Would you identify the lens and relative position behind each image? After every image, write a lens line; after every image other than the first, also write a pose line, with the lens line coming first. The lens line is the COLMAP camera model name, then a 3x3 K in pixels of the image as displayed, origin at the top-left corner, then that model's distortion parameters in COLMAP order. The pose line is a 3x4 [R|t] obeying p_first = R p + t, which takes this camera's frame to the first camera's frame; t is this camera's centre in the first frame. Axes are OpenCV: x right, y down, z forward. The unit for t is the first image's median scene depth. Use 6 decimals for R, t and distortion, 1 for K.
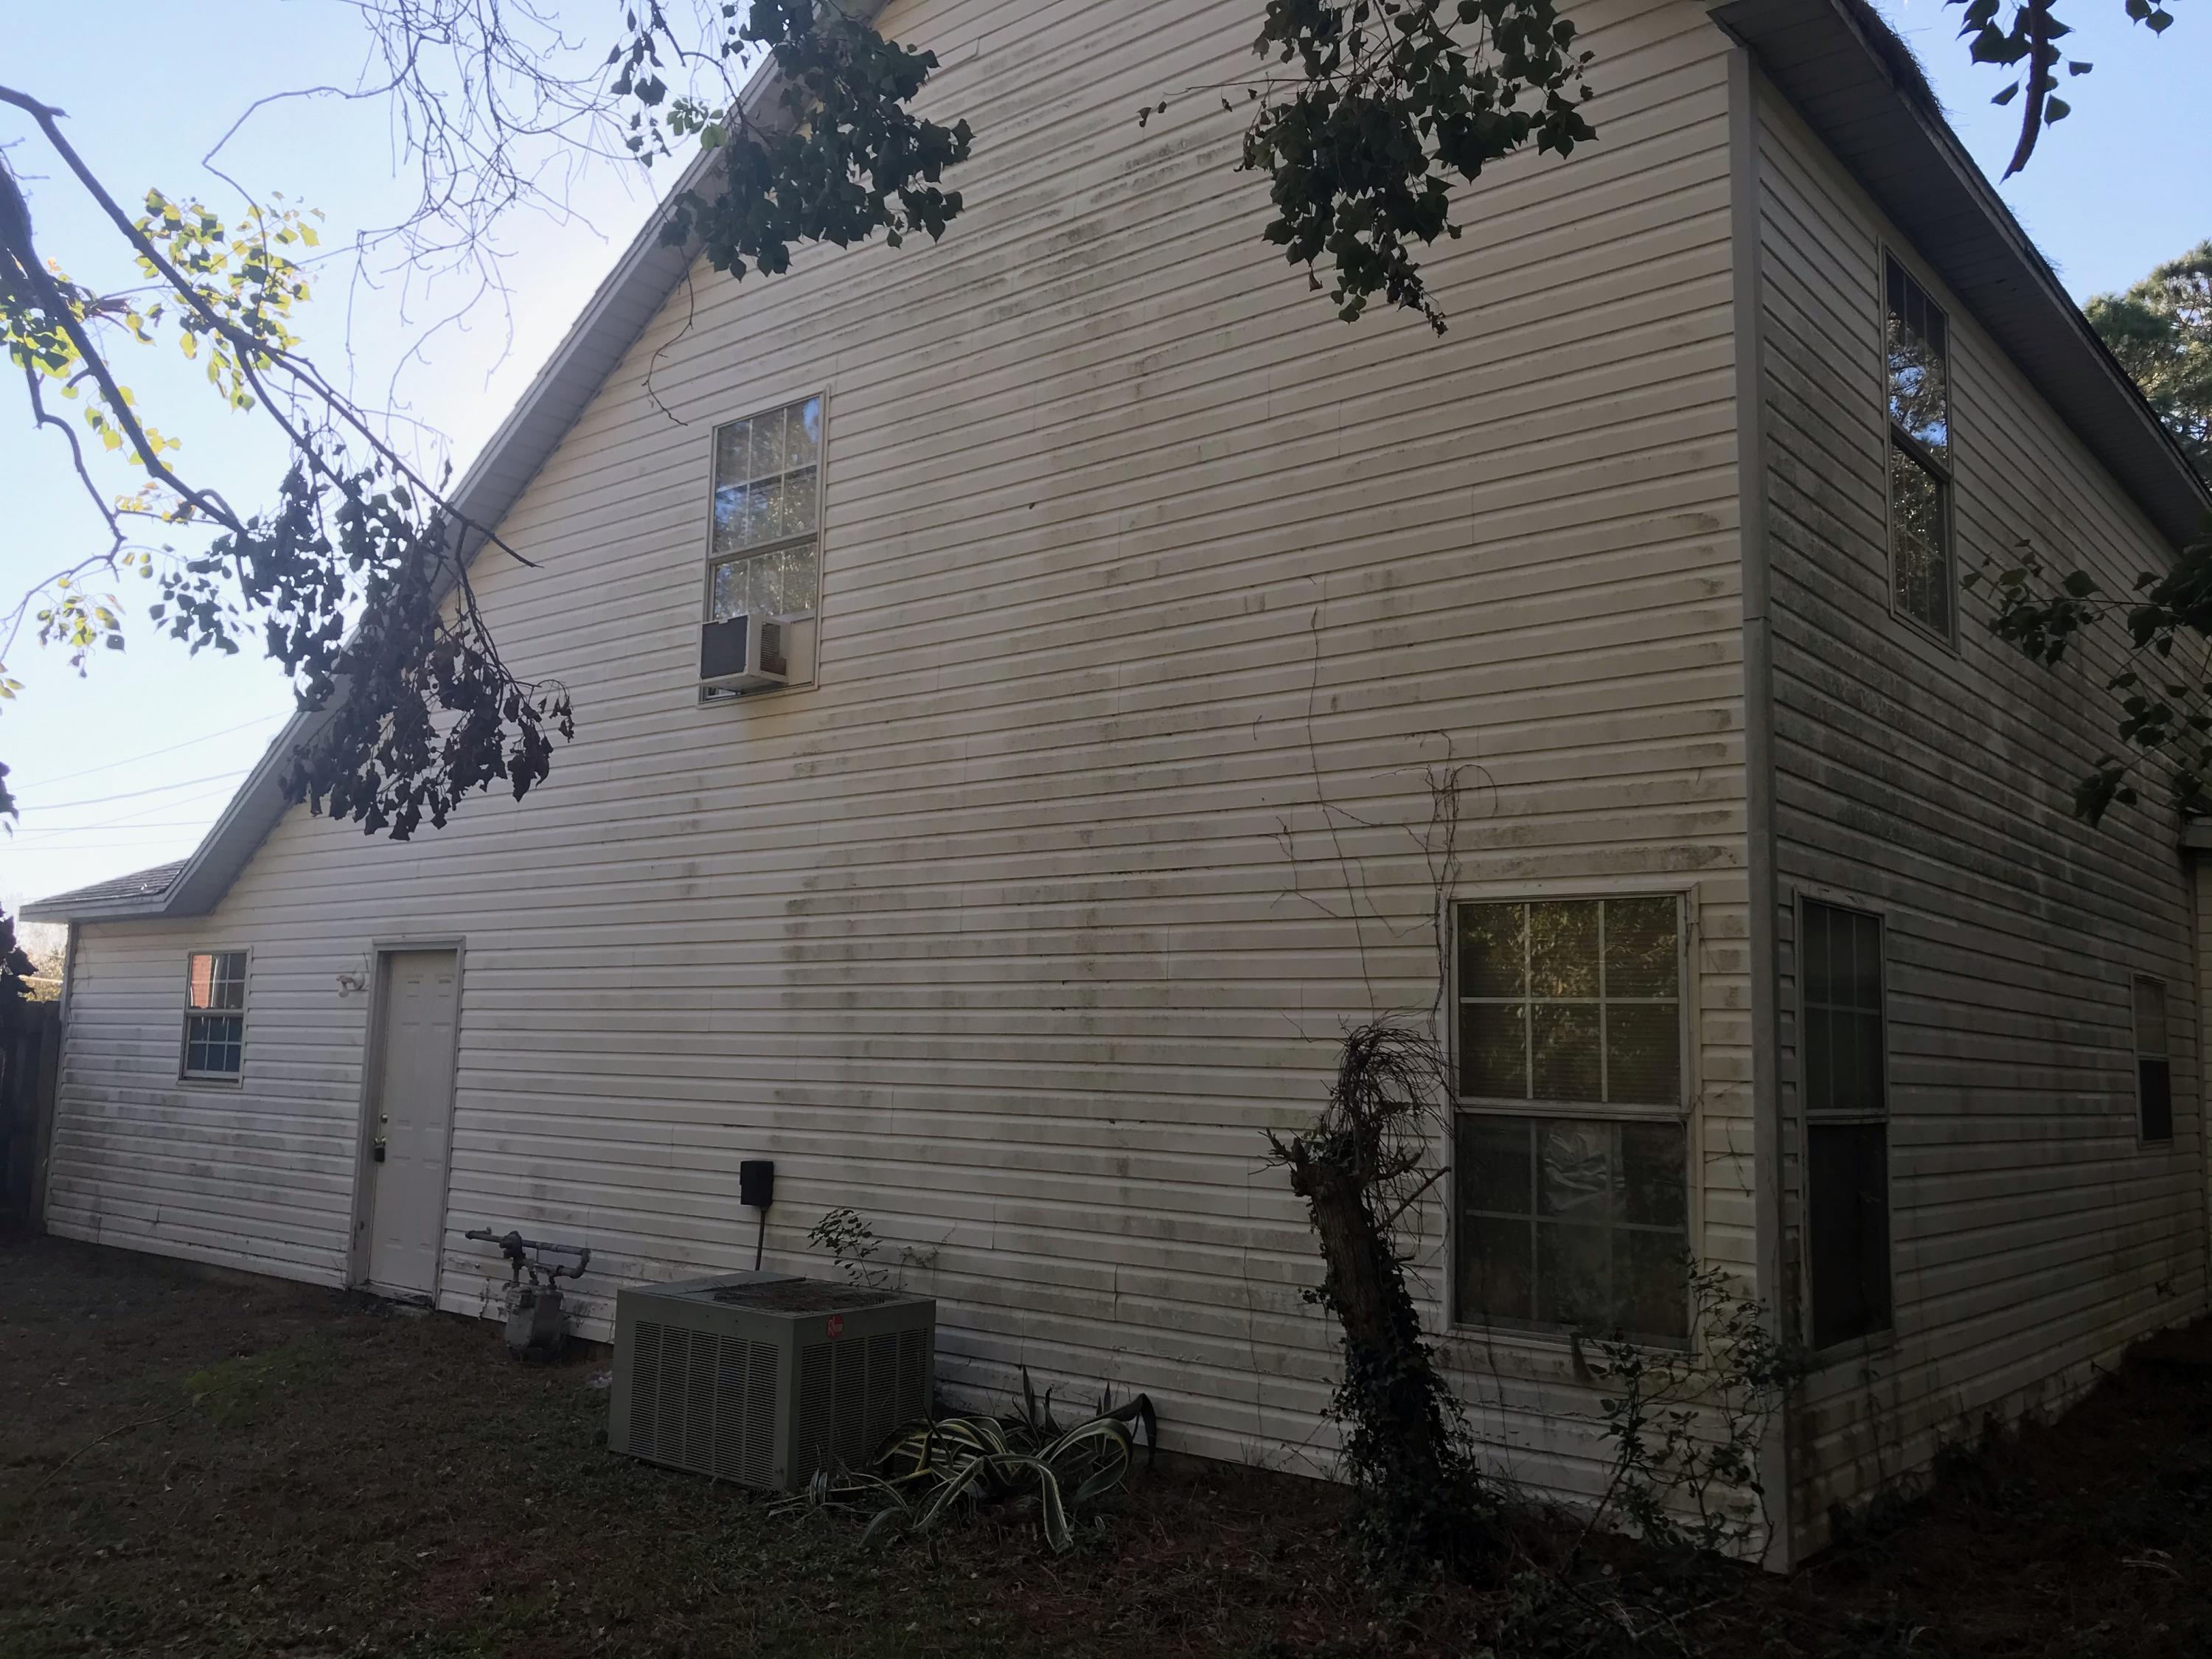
lens RADIAL K [[1843.9, 0, 1105.0], [0, 1843.9, 799.2], [0, 0, 1]] dist [0.008291, -0.084334]
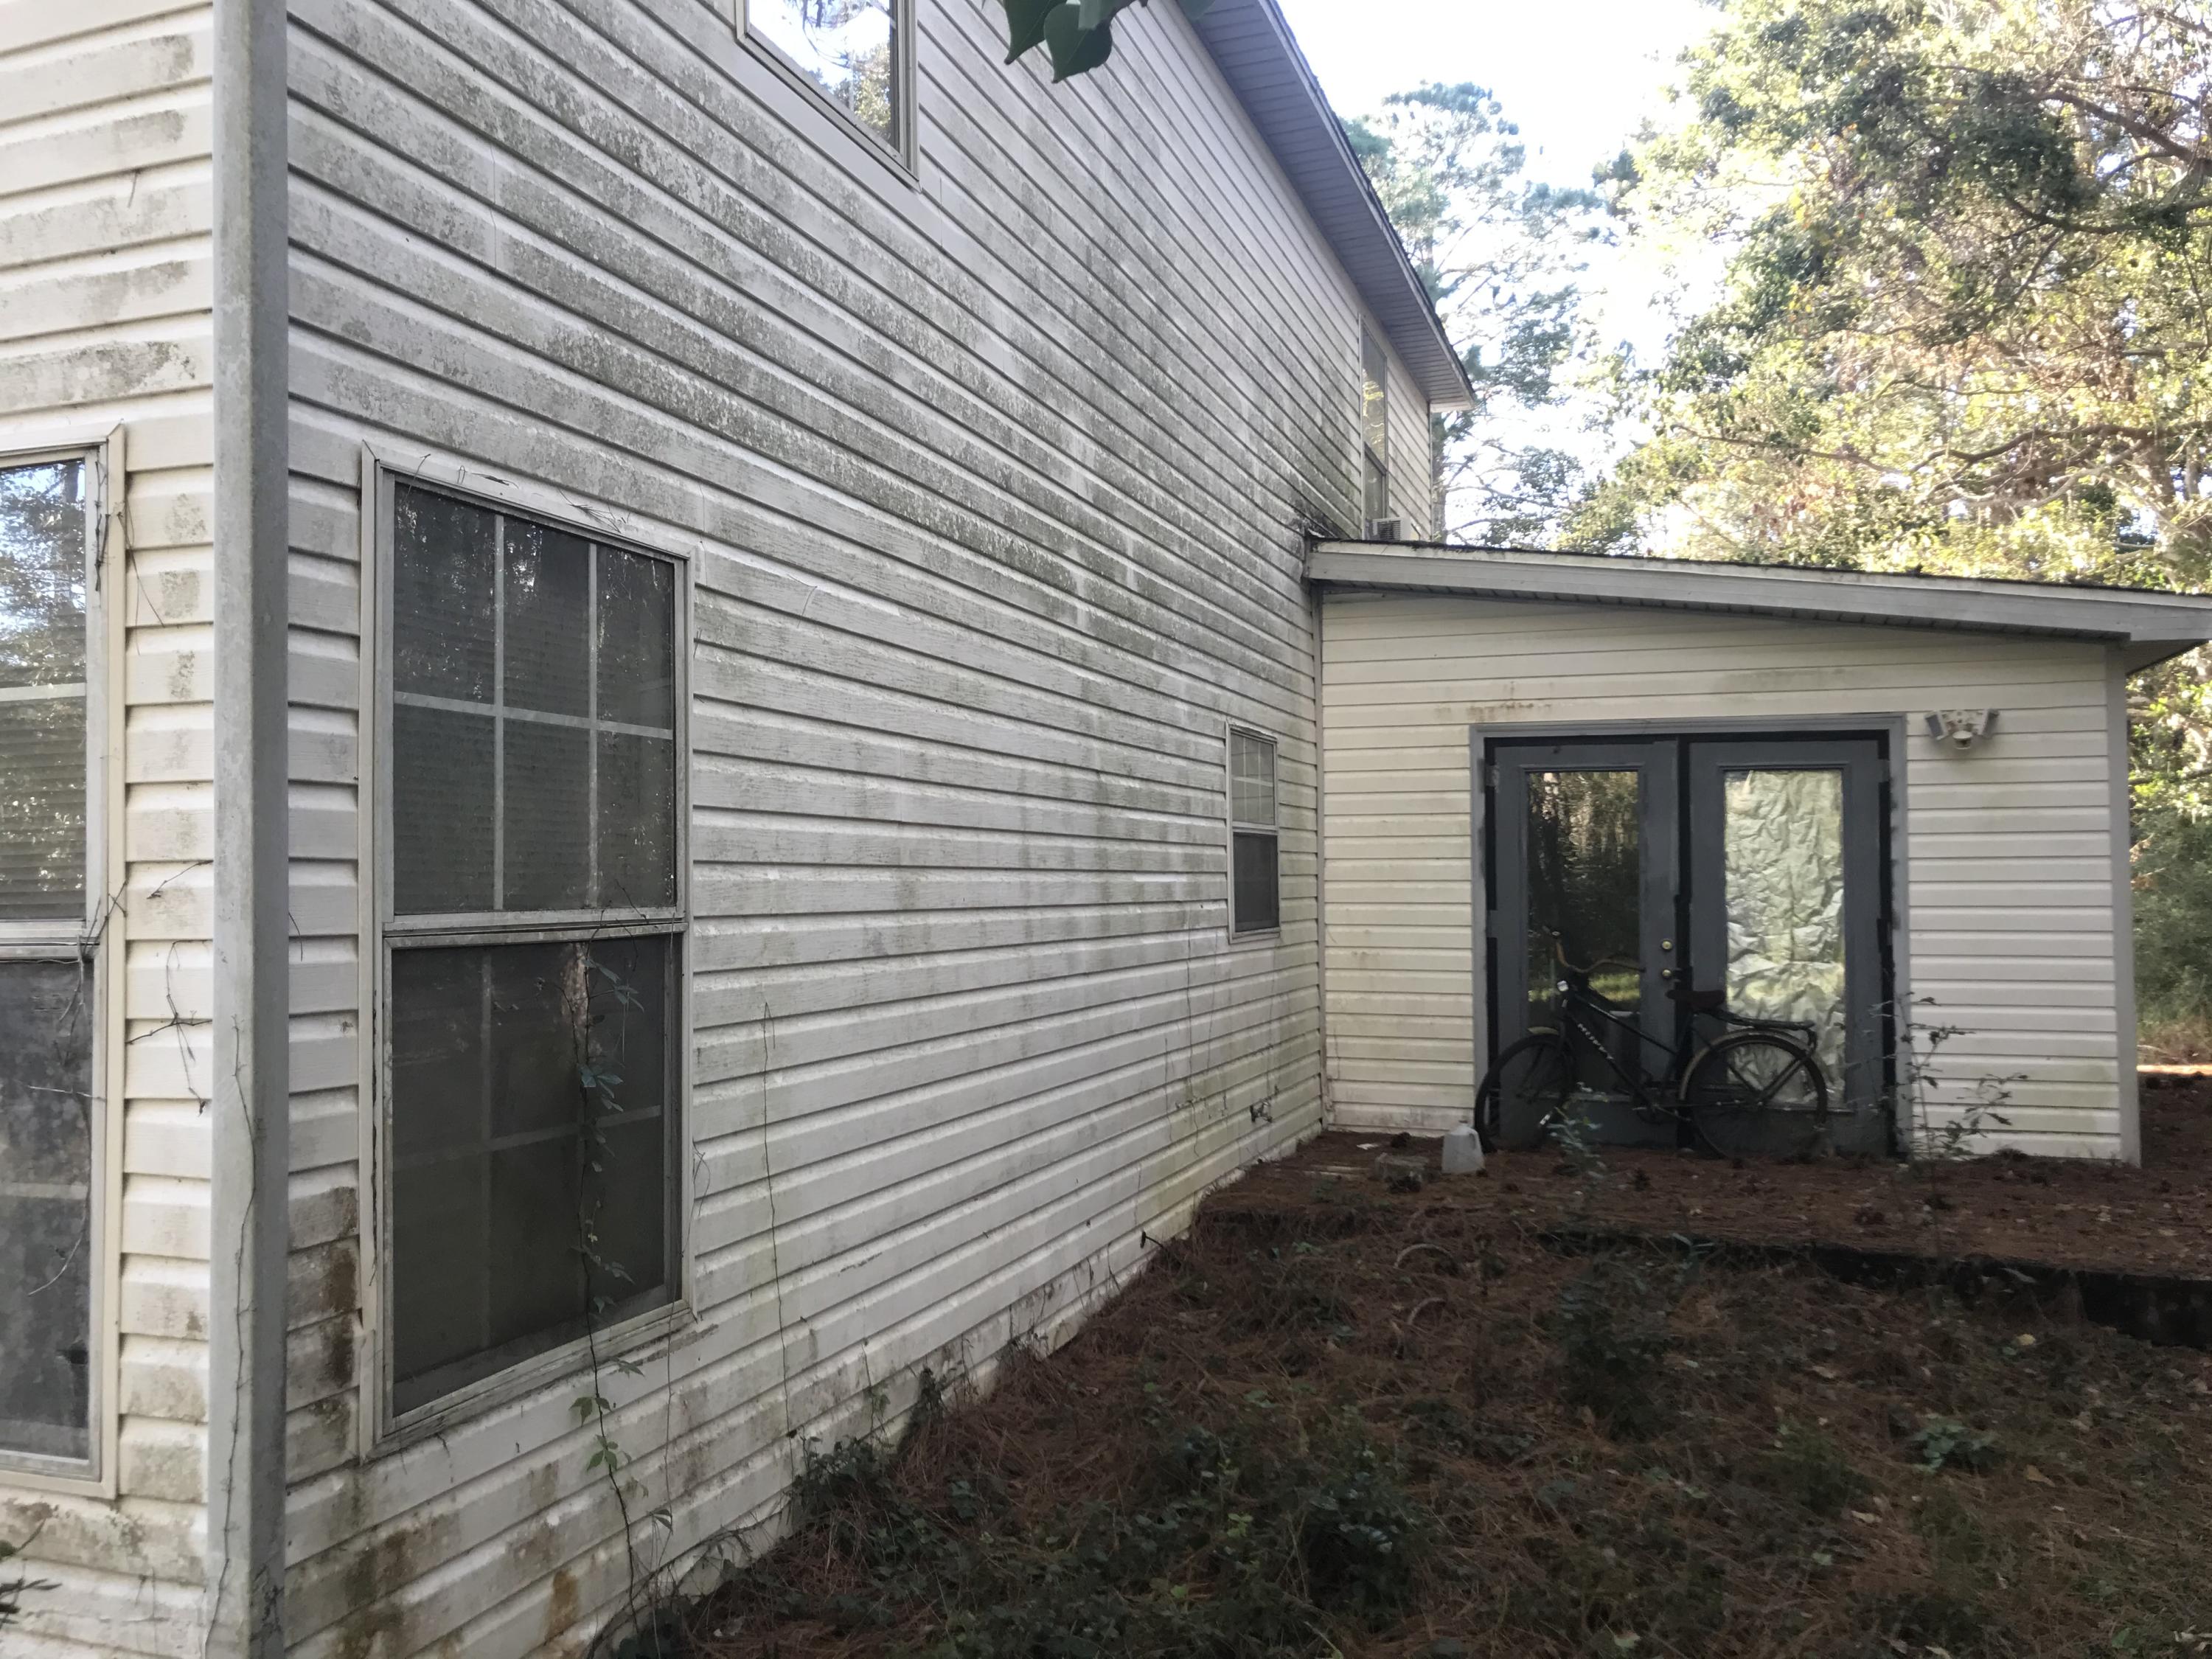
lens RADIAL K [[1886.6, 0, 1106.0], [0, 1886.6, 829.5], [0, 0, 1]] dist [0.068457, -0.224892]
pose [[0.926113, -0.028822, 0.376143, 0.257048], [-0.015506, 0.993326, 0.114291, 0.060767], [-0.376927, -0.111679, 0.919486, 0.335911]]
